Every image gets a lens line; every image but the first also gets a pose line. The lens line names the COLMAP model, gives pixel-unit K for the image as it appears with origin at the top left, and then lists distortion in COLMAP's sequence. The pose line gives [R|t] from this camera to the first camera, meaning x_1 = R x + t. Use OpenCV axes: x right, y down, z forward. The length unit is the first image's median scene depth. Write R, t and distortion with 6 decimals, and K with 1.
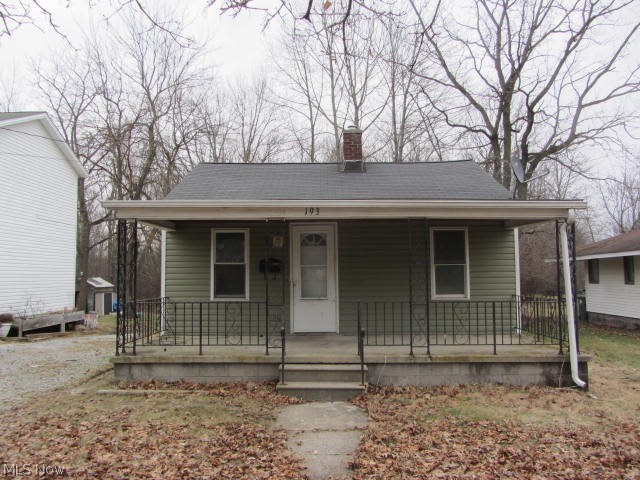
lens RADIAL K [[494.3, 0, 318.5], [0, 494.3, 240.3], [0, 0, 1]] dist [-0.038264, 0.000059]
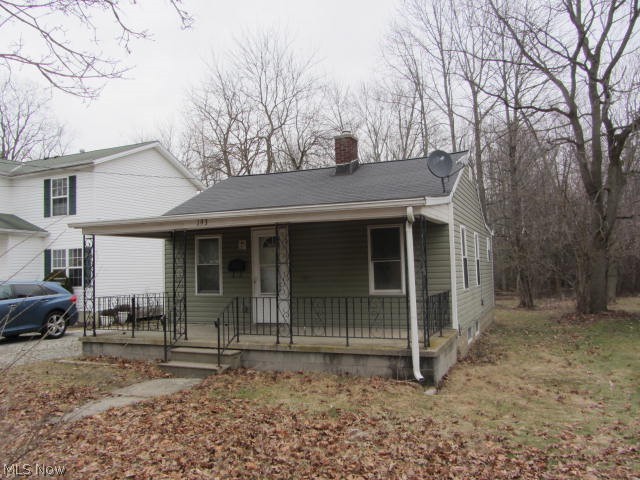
lens RADIAL K [[494.3, 0, 318.5], [0, 494.3, 240.3], [0, 0, 1]] dist [-0.038264, 0.000059]
pose [[0.934703, -0.039943, -0.353177, 0.502265], [0.044286, 0.999010, 0.004221, -0.005238], [0.352659, -0.019586, 0.935547, -0.022497]]
